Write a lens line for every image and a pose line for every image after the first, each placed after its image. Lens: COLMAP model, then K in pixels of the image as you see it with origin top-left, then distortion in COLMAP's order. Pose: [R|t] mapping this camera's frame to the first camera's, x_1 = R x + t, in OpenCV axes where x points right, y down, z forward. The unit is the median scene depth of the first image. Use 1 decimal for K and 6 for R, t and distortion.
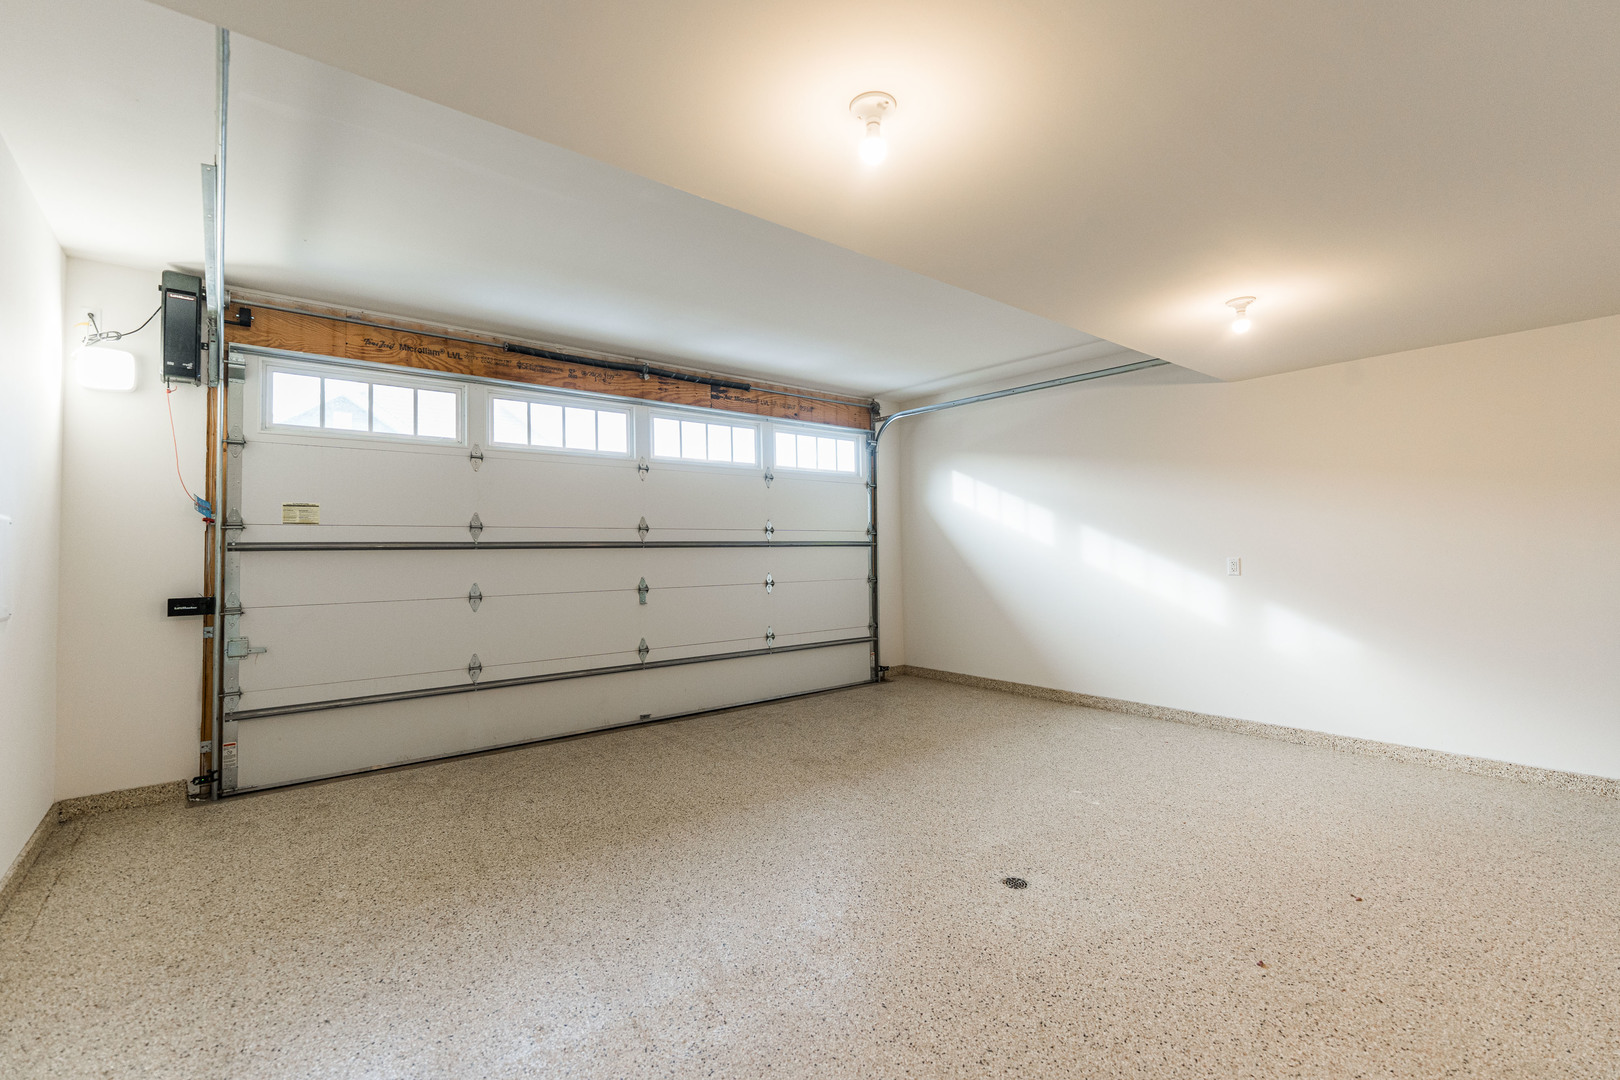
lens RADIAL K [[708.6, 0, 807.6], [0, 708.6, 538.7], [0, 0, 1]] dist [0.003099, 0.000364]
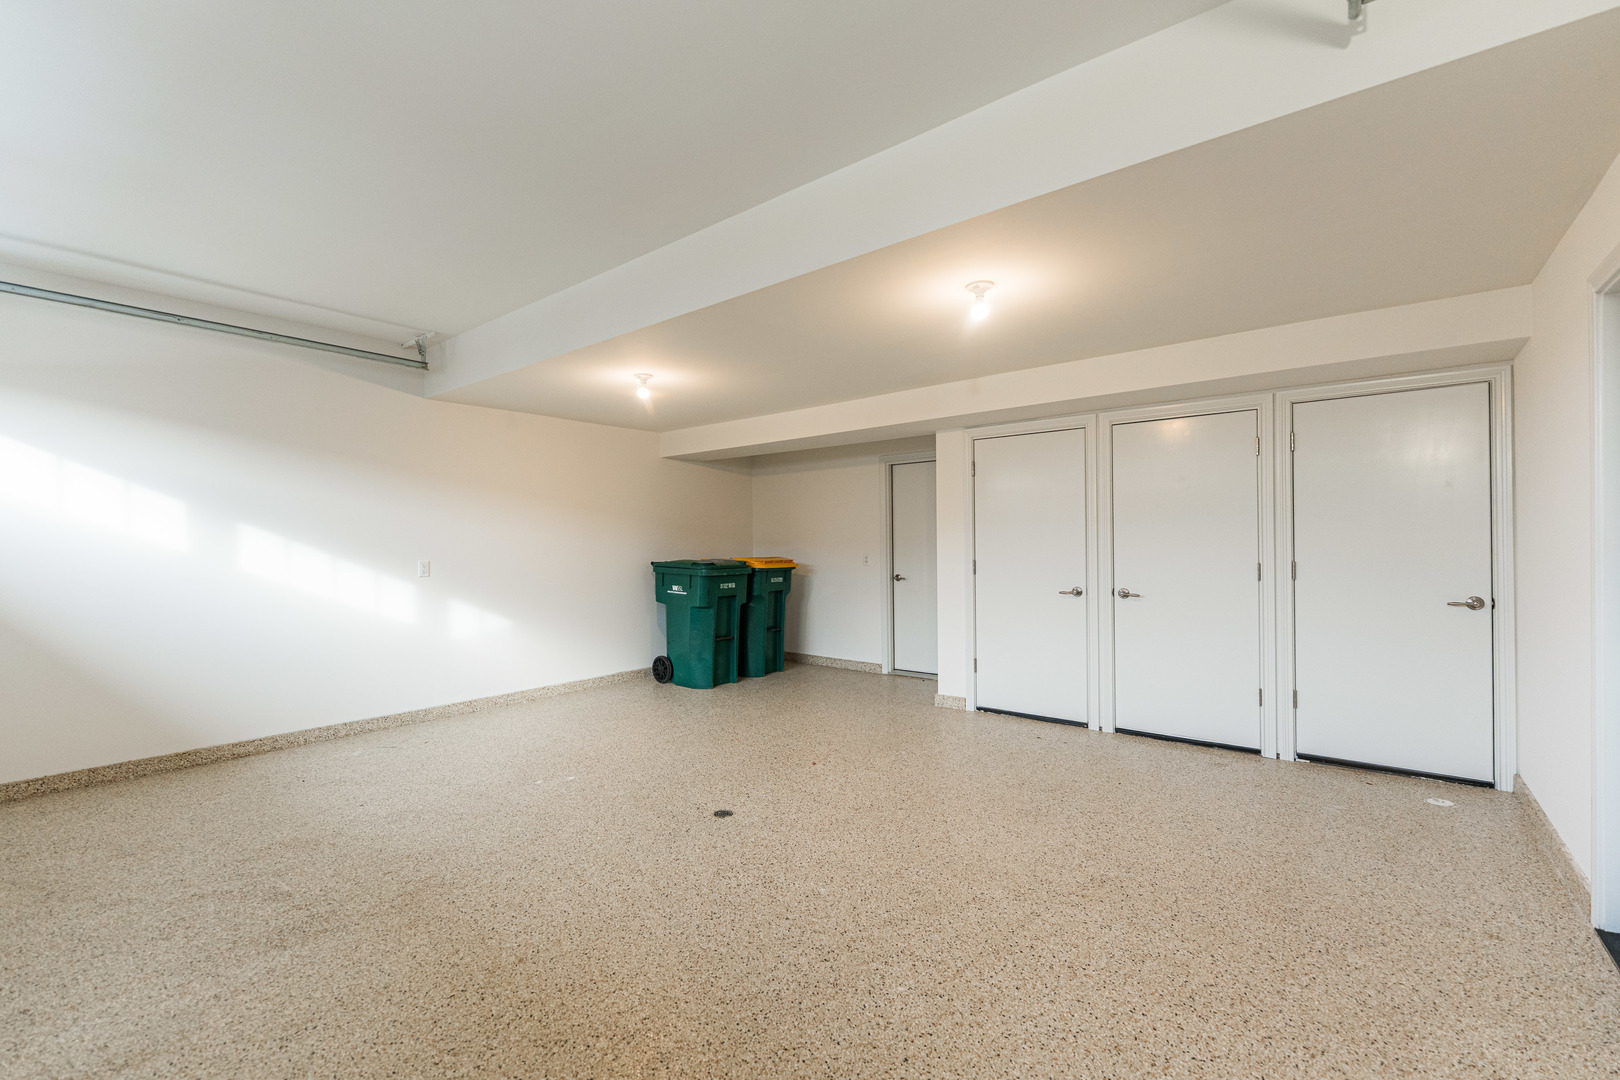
lens RADIAL K [[671.2, 0, 807.9], [0, 671.2, 543.1], [0, 0, 1]] dist [0.001572, -0.000196]
pose [[-0.189412, 0.013519, 0.981805, -0.550302], [-0.002081, 0.999897, -0.014169, 0.015298], [-0.981896, -0.004727, -0.189364, 0.658438]]
